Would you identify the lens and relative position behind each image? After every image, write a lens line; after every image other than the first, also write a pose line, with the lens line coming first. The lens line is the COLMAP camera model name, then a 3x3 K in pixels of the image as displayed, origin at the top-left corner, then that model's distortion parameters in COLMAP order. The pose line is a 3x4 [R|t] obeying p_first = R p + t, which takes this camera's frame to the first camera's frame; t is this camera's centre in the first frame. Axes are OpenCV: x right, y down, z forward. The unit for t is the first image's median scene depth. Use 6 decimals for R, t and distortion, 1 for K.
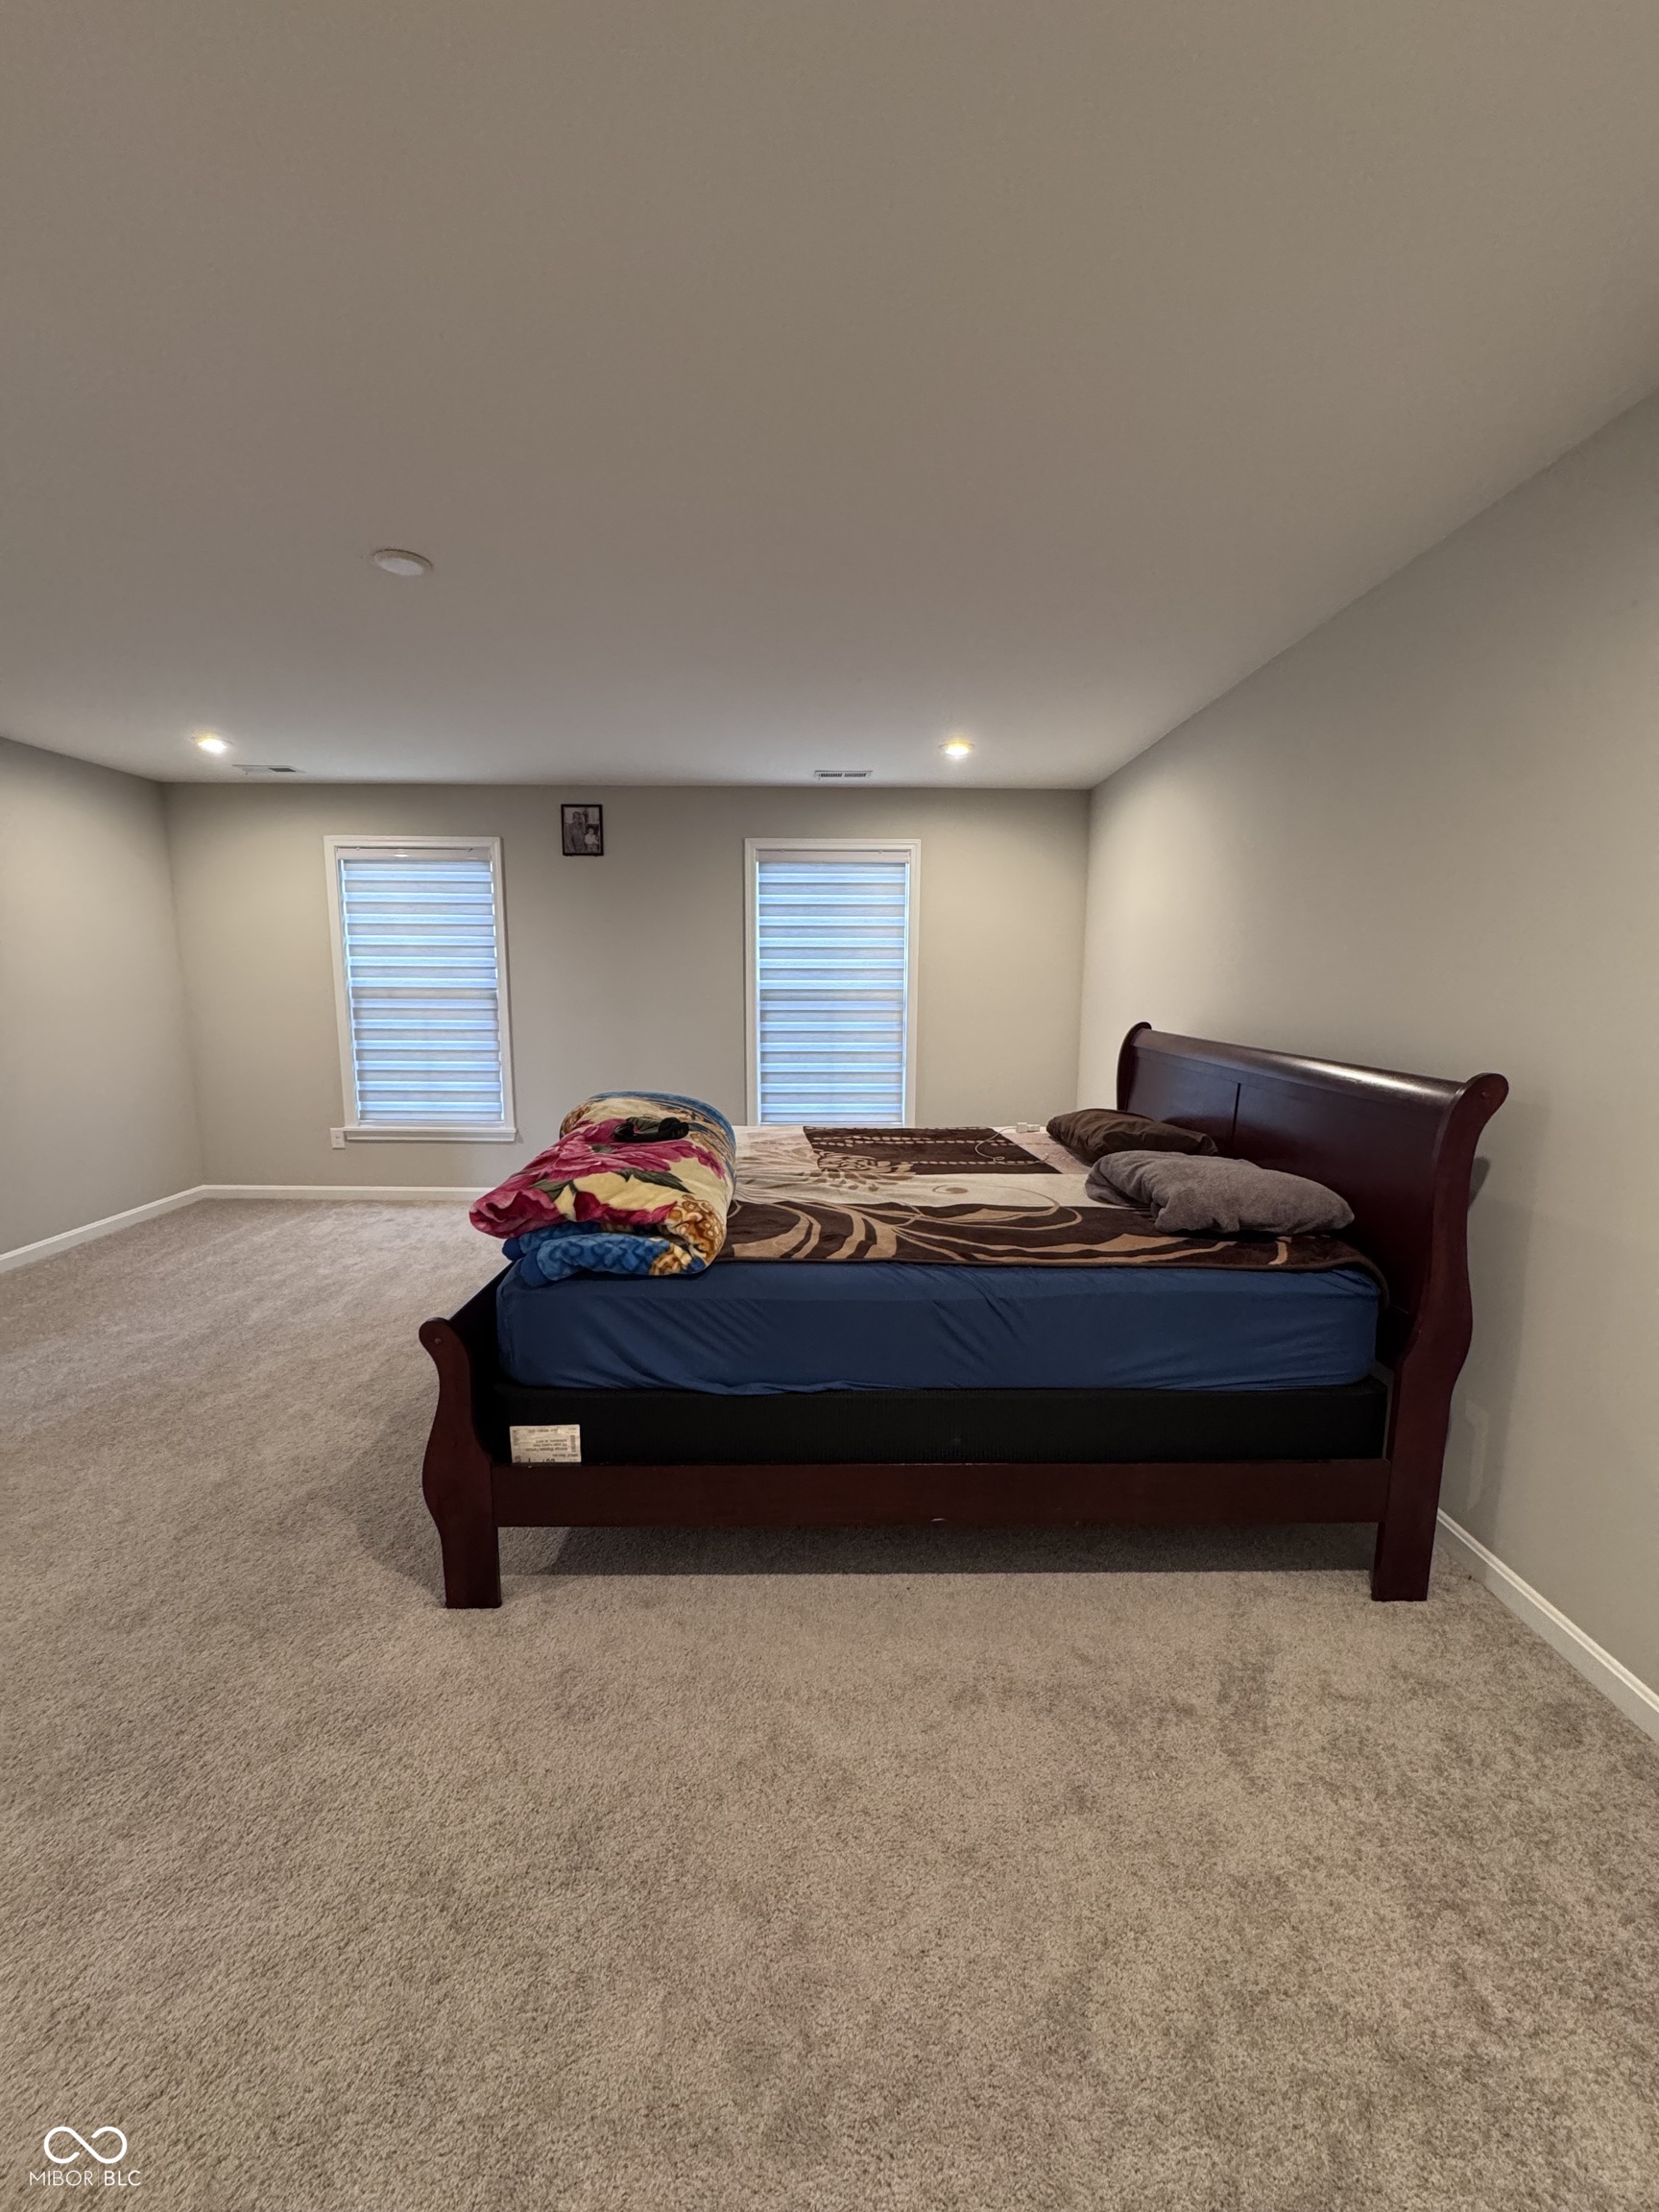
lens RADIAL K [[884.4, 0, 830.2], [0, 884.4, 1094.1], [0, 0, 1]] dist [-0.000677, 0.000136]
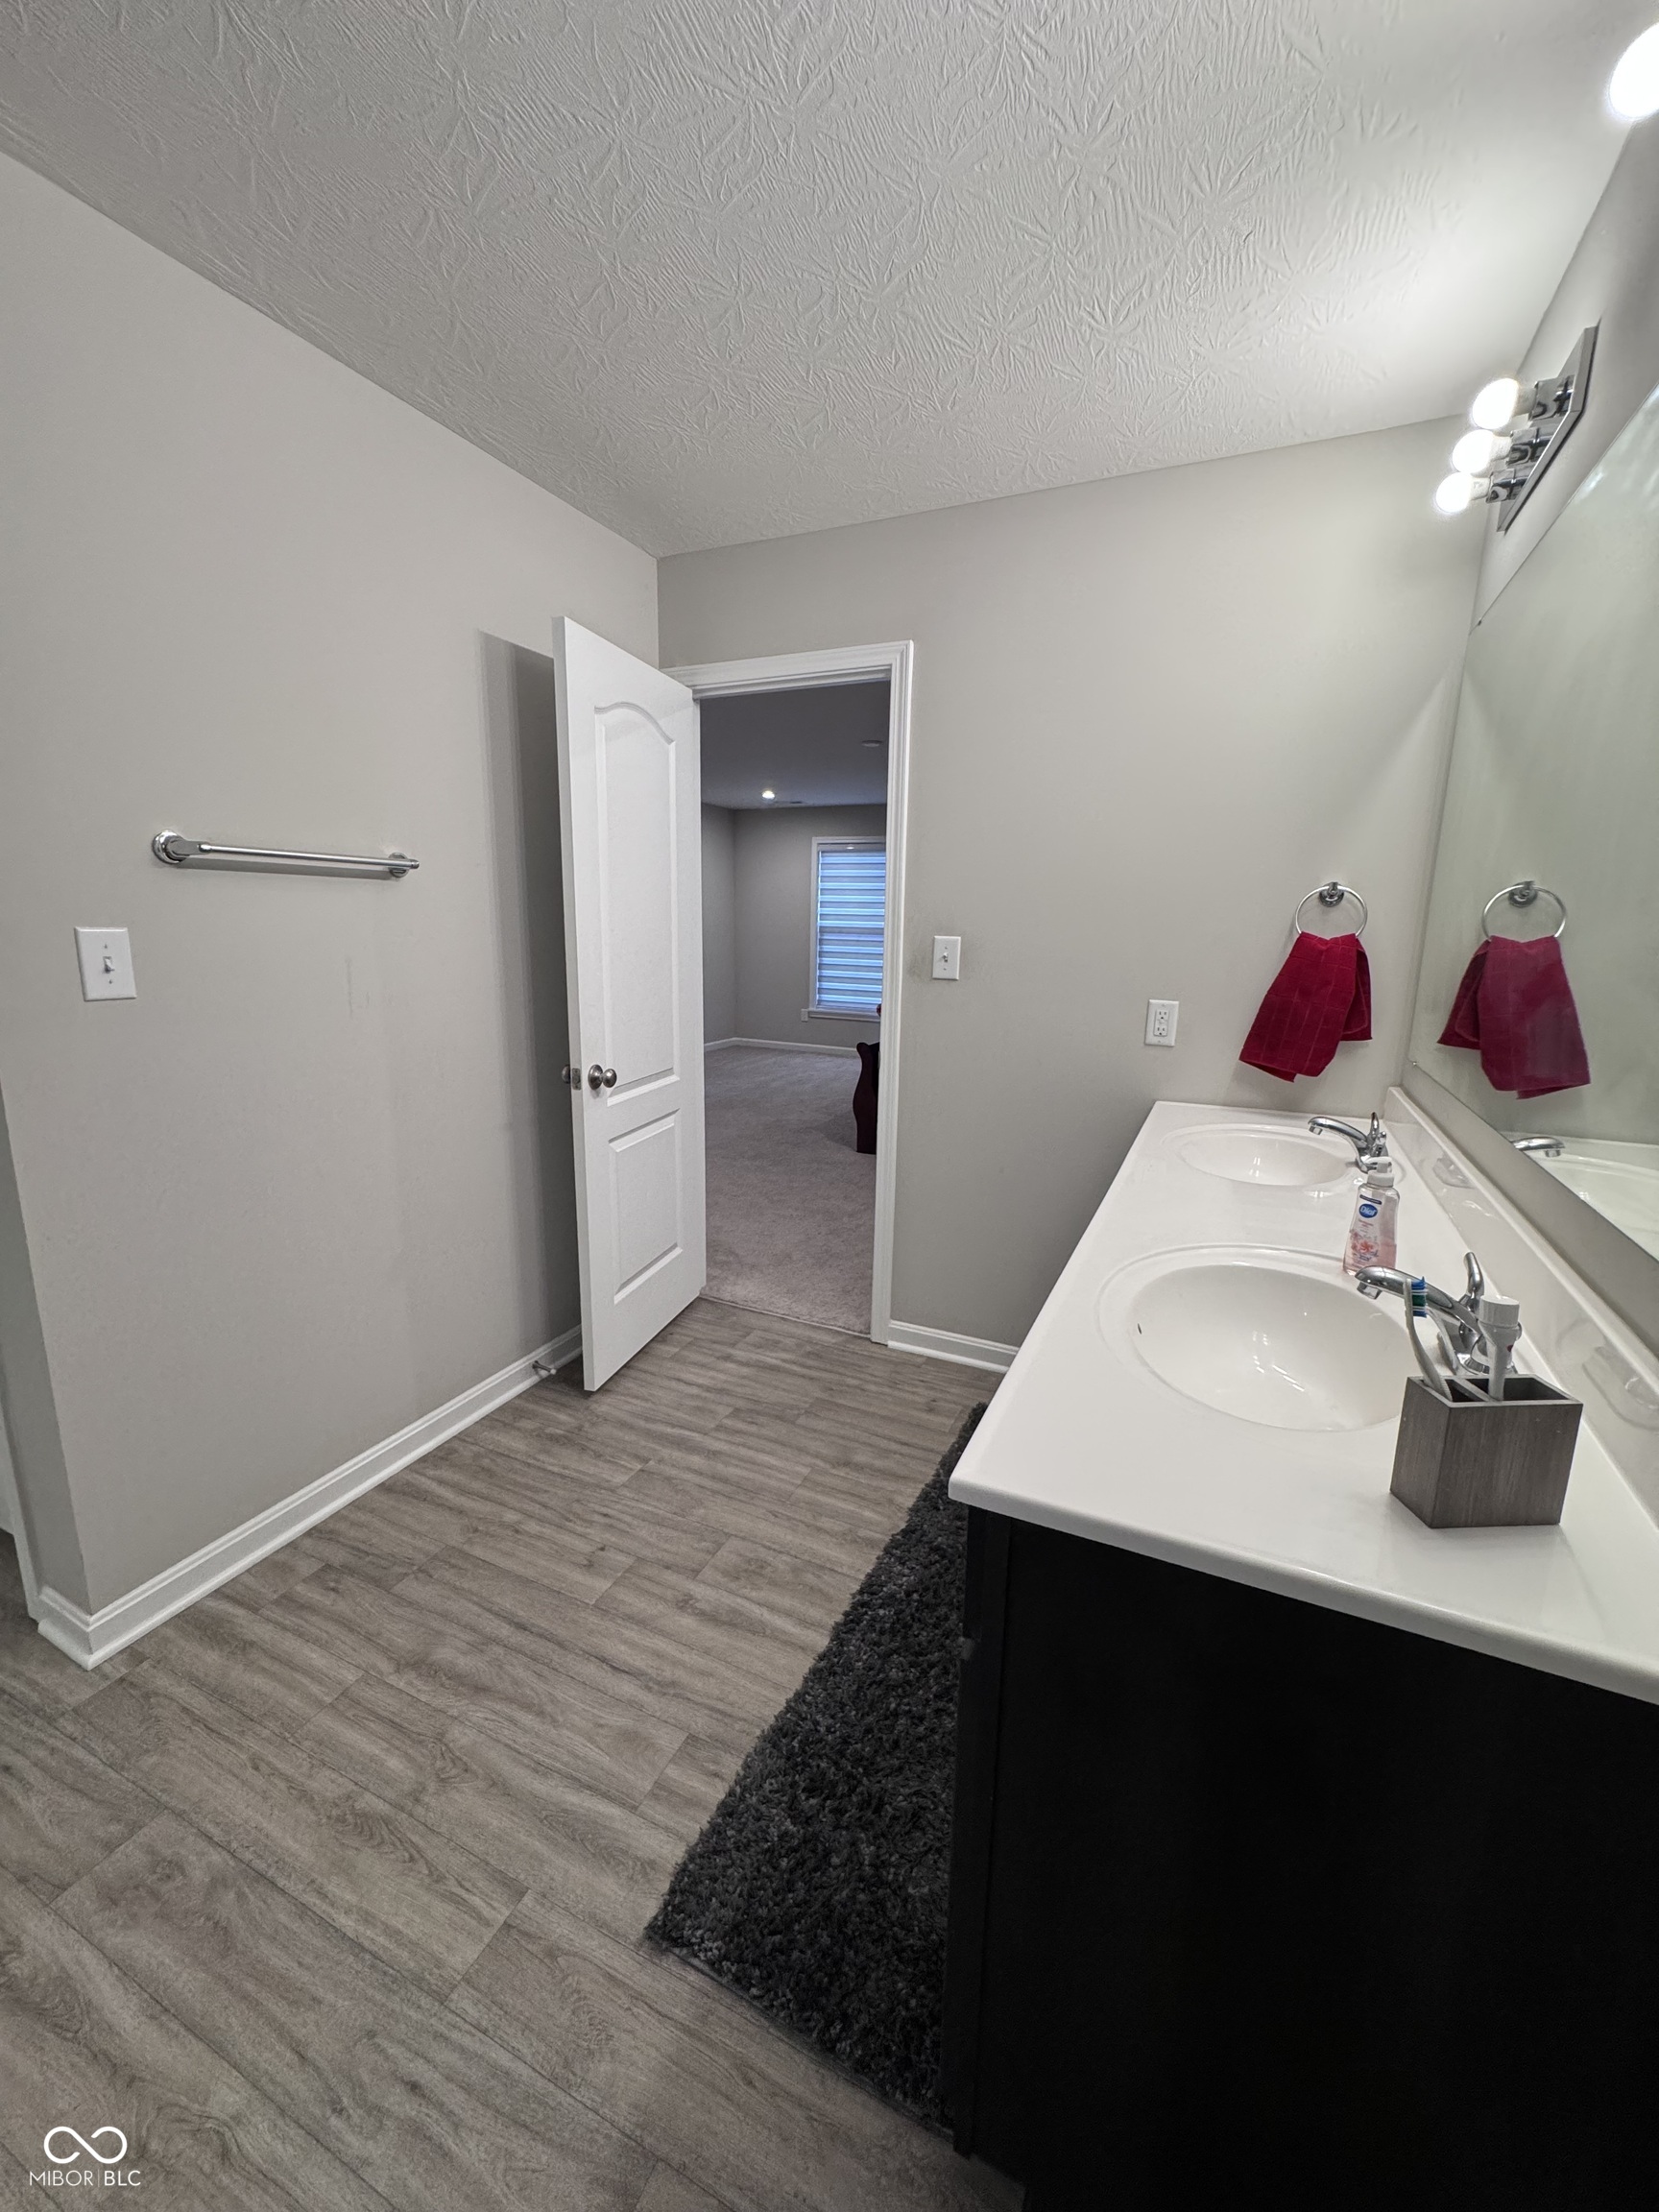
lens RADIAL K [[884.4, 0, 833.3], [0, 884.4, 1101.4], [0, 0, 1]] dist [-0.000677, 0.000136]
pose [[0.904593, 0.105203, -0.413090, 0.234653], [-0.079913, 0.993739, 0.078084, 0.083721], [0.418718, -0.037623, 0.907337, -0.577182]]
